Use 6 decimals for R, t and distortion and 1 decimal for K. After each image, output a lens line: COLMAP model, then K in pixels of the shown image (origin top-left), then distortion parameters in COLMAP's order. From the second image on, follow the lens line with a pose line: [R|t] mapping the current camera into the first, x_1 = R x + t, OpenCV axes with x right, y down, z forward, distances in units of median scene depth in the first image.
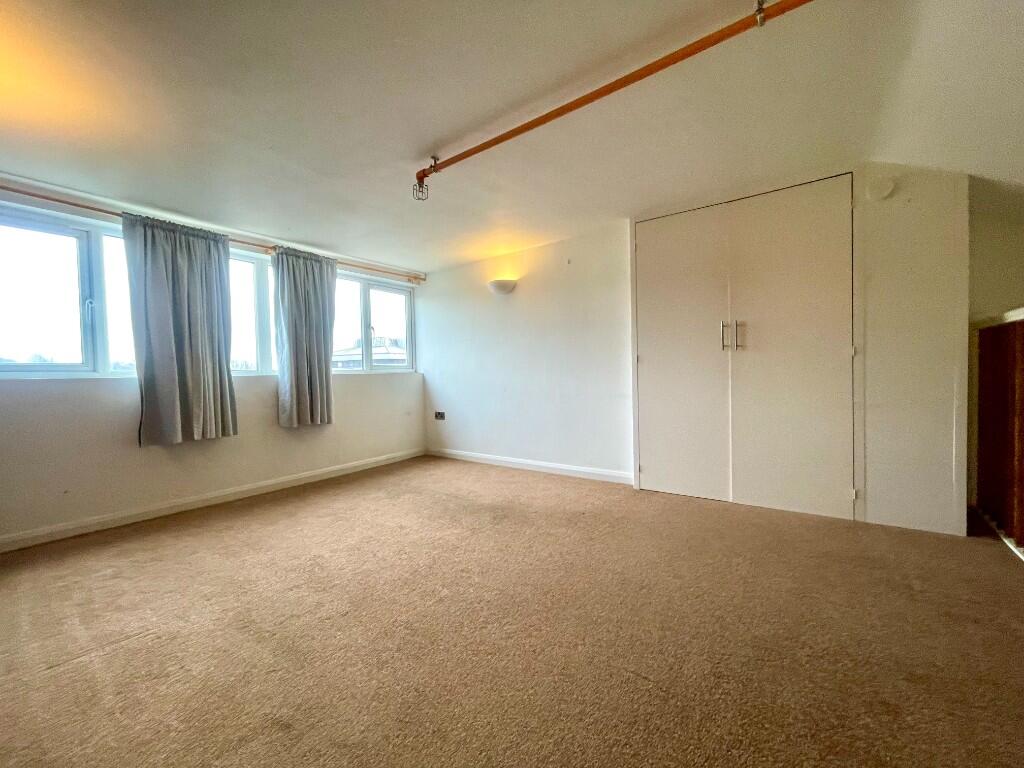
lens RADIAL K [[412.1, 0, 511.3], [0, 412.1, 384.4], [0, 0, 1]] dist [0.000372, -0.000296]
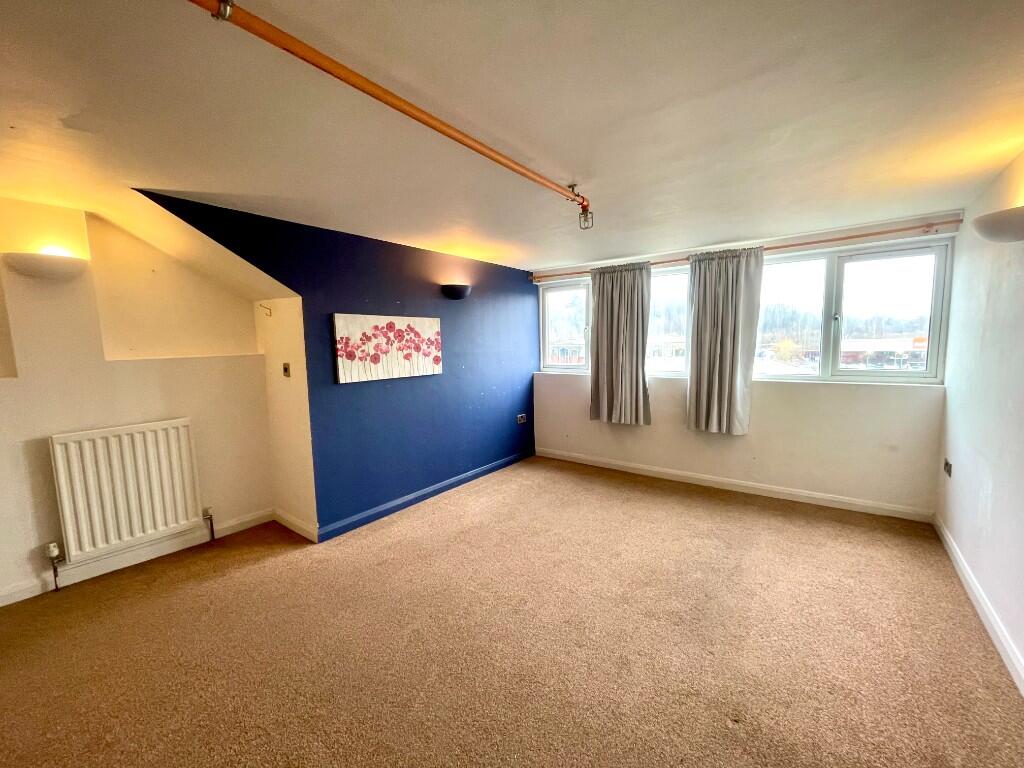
lens RADIAL K [[412.1, 0, 510.4], [0, 412.1, 382.4], [0, 0, 1]] dist [0.000372, -0.000296]
pose [[-0.003924, 0.124330, -0.992233, 0.631007], [-0.006300, 0.992218, 0.124353, -0.179468], [0.999972, 0.006739, -0.003110, 0.684728]]
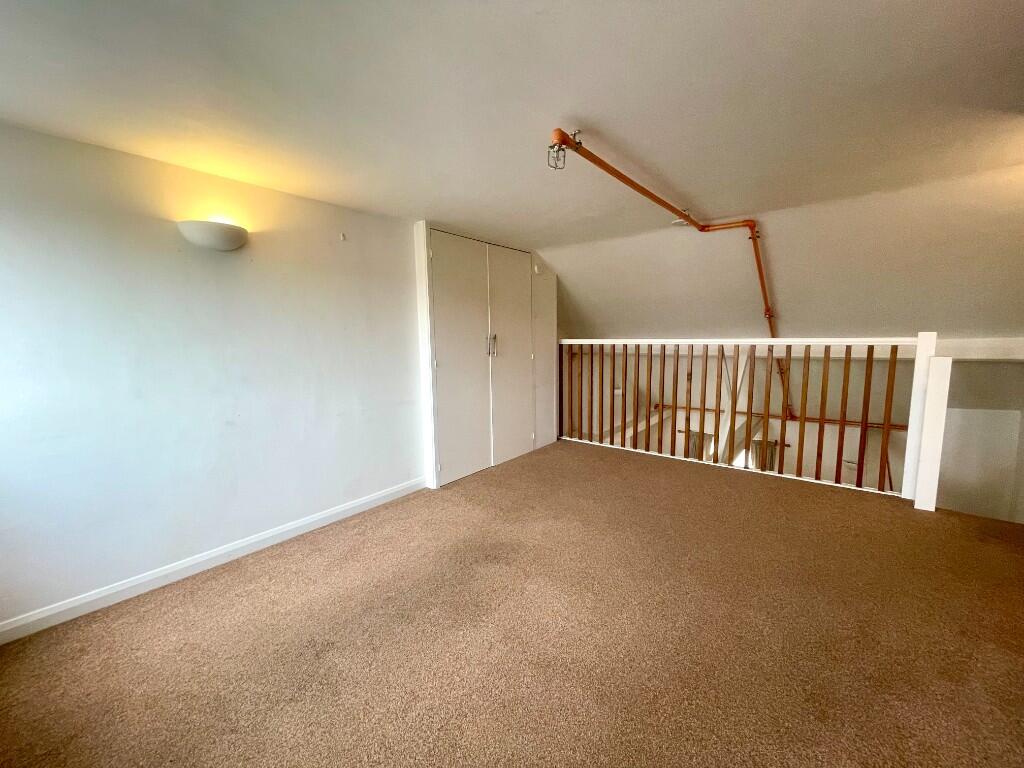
lens RADIAL K [[412.1, 0, 513.3], [0, 412.1, 391.7], [0, 0, 1]] dist [0.000372, -0.000296]
pose [[0.031907, -0.121850, 0.992036, -0.817598], [0.040796, 0.991873, 0.120518, -0.126313], [-0.998658, 0.036626, 0.036618, 0.882529]]
